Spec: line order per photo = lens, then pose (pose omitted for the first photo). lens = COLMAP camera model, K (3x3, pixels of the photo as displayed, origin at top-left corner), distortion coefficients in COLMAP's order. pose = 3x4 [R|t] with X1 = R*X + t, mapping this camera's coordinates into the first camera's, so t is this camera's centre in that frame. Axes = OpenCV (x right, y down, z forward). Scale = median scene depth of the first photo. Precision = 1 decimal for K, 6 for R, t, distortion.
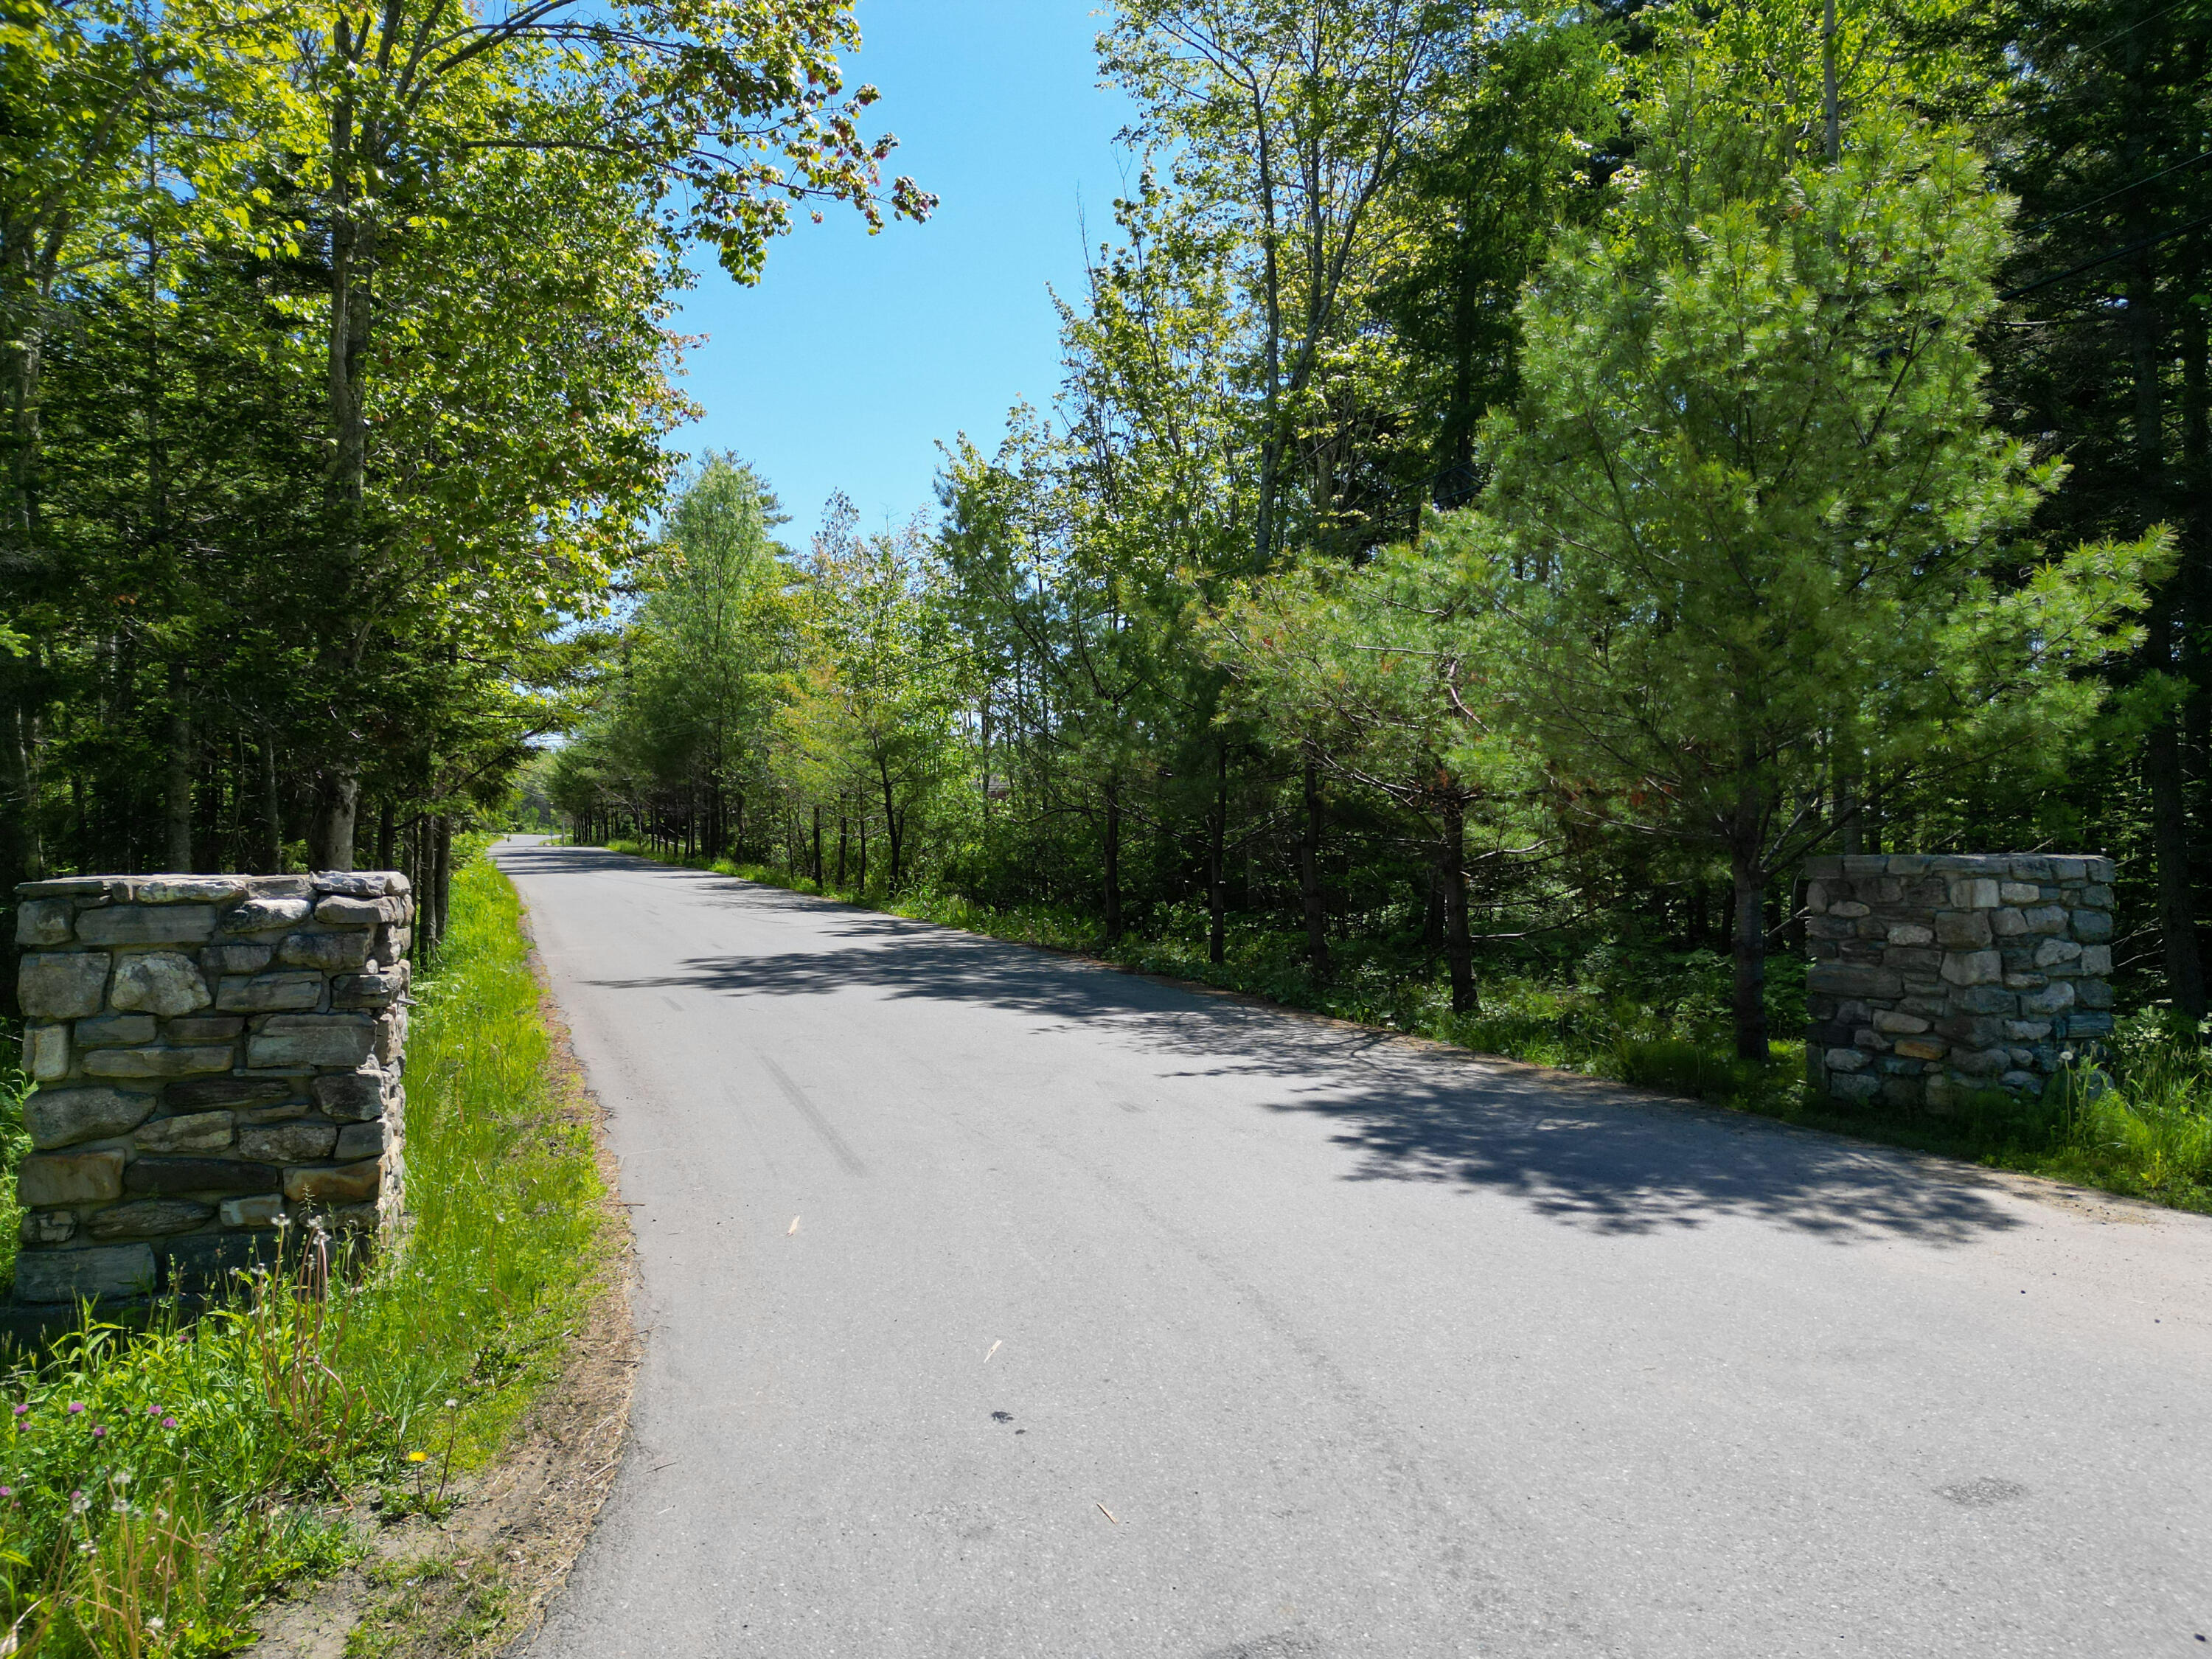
lens RADIAL K [[1544.3, 0, 1111.8], [0, 1544.3, 836.7], [0, 0, 1]] dist [0.008501, 0.001527]
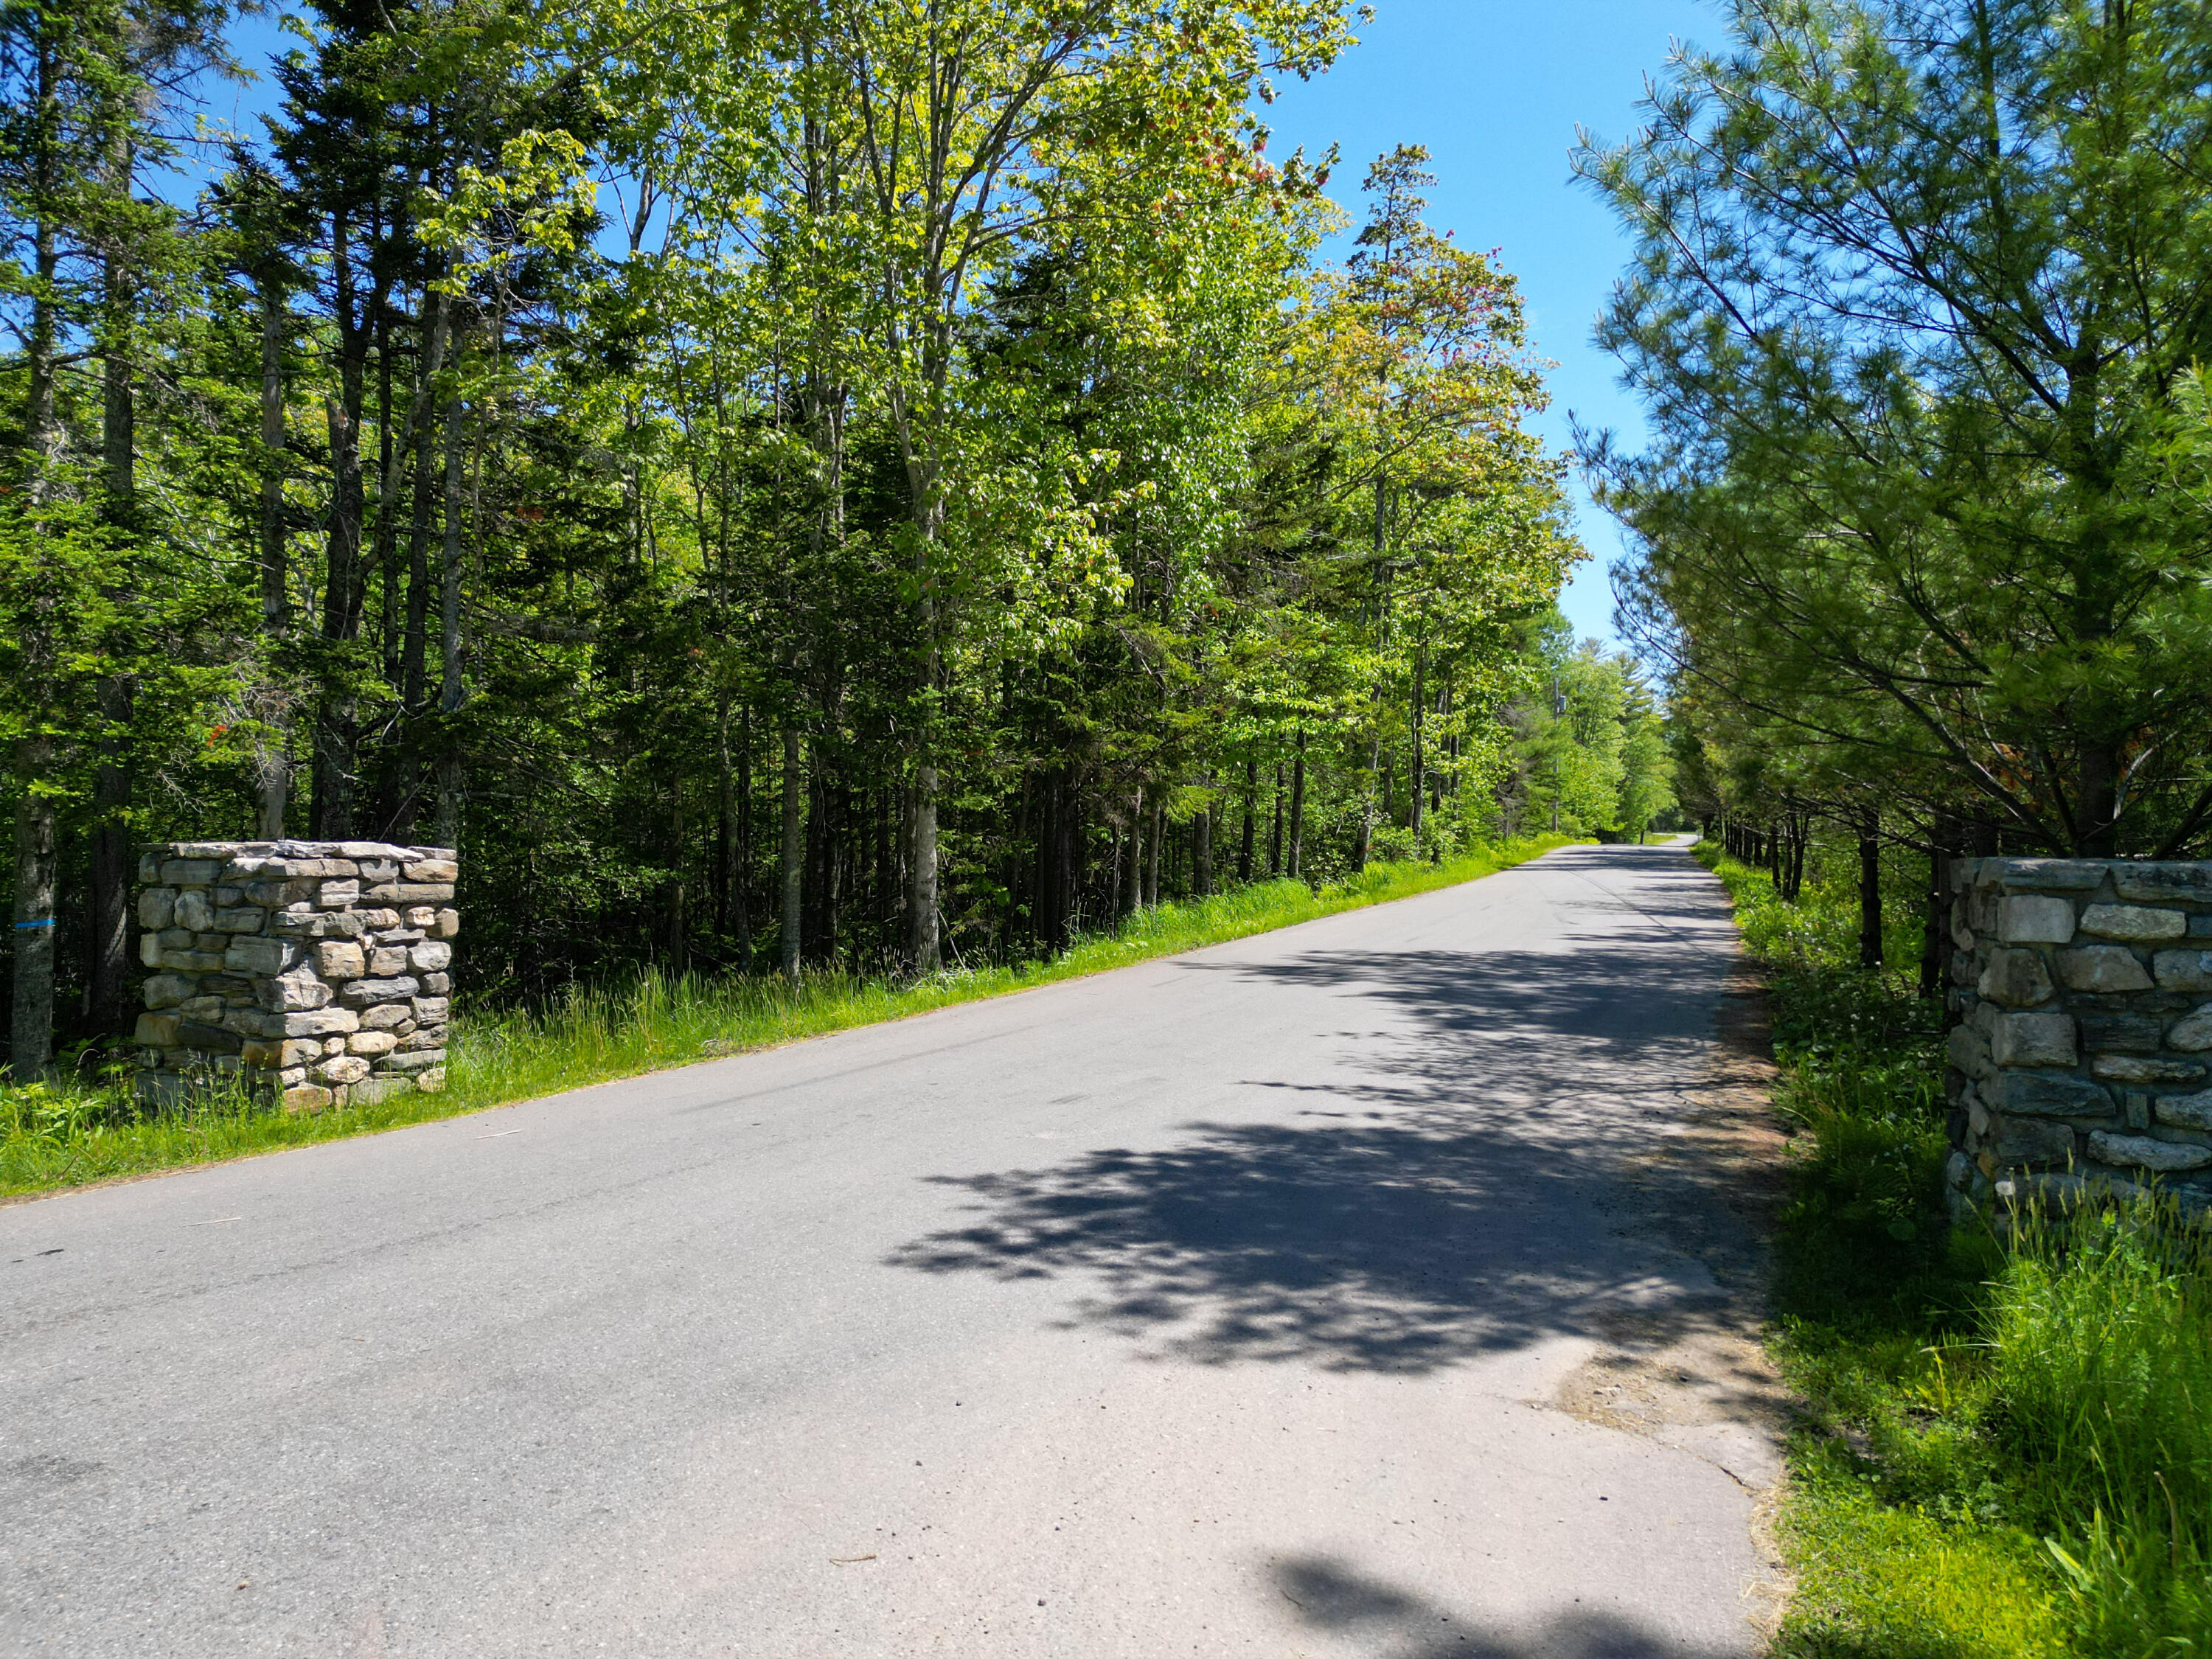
lens RADIAL K [[1544.3, 0, 1111.3], [0, 1544.3, 819.2], [0, 0, 1]] dist [0.008501, 0.001527]
pose [[0.745078, 0.004008, -0.666965, 1.089072], [-0.006676, 0.999977, -0.001448, -0.000750], [0.666944, 0.005532, 0.745088, 0.446350]]
